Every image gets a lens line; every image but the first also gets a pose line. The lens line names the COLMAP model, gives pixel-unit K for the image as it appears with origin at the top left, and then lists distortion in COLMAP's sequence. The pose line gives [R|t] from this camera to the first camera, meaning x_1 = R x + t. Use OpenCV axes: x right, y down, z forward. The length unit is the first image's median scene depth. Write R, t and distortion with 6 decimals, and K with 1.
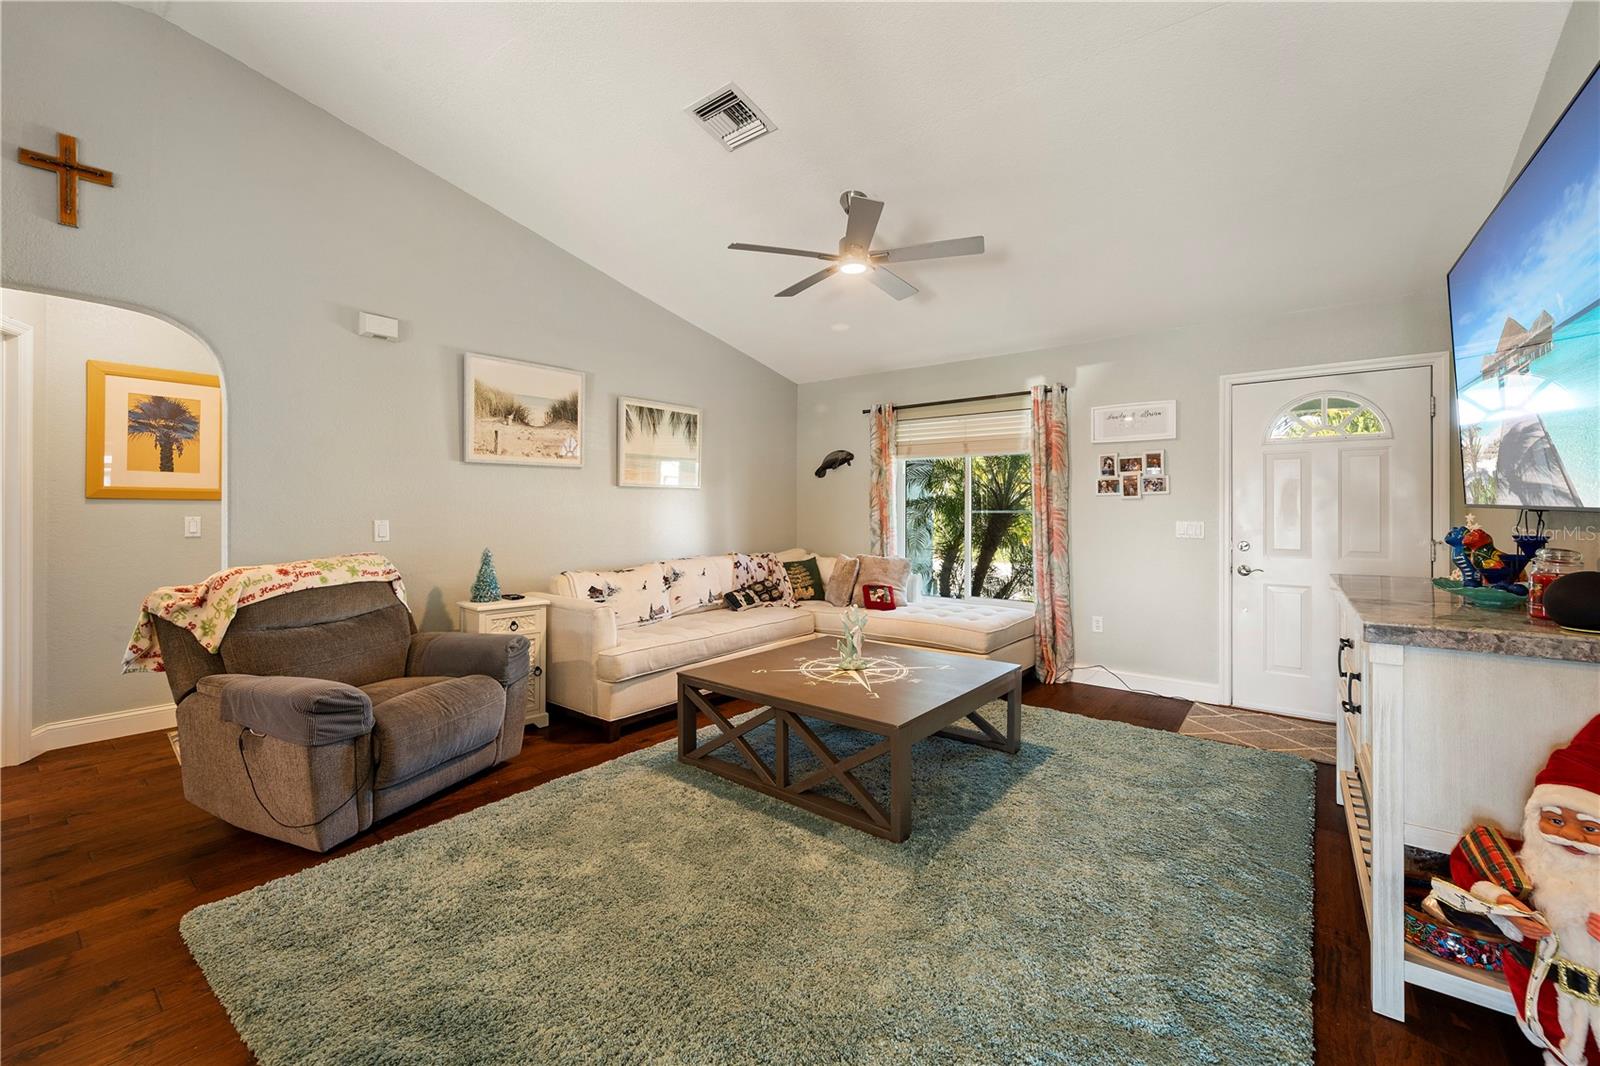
lens RADIAL K [[654.6, 0, 795.7], [0, 654.6, 509.2], [0, 0, 1]] dist [0.001335, 0.000060]
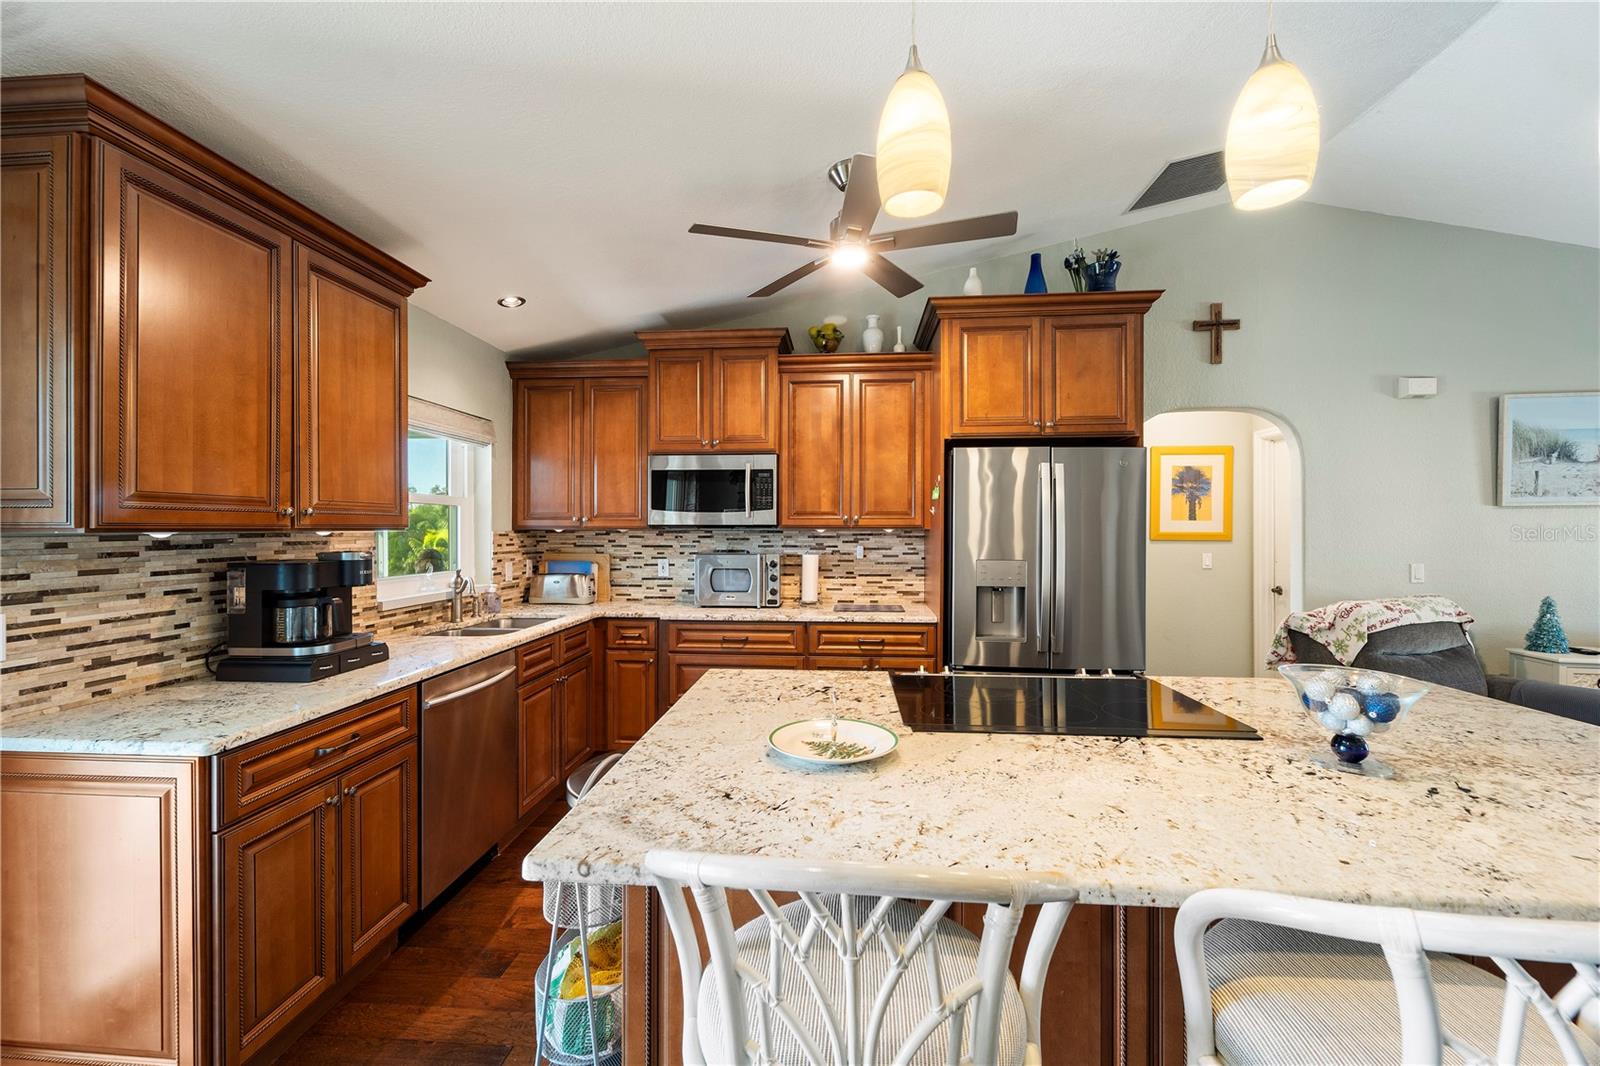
lens RADIAL K [[646.3, 0, 793.2], [0, 646.3, 527.3], [0, 0, 1]] dist [0.000030, -0.000367]
pose [[0.555983, -0.001702, -0.831192, -0.256447], [-0.000177, 0.999998, -0.002166, -0.033407], [0.831194, 0.001351, 0.555982, -0.381774]]
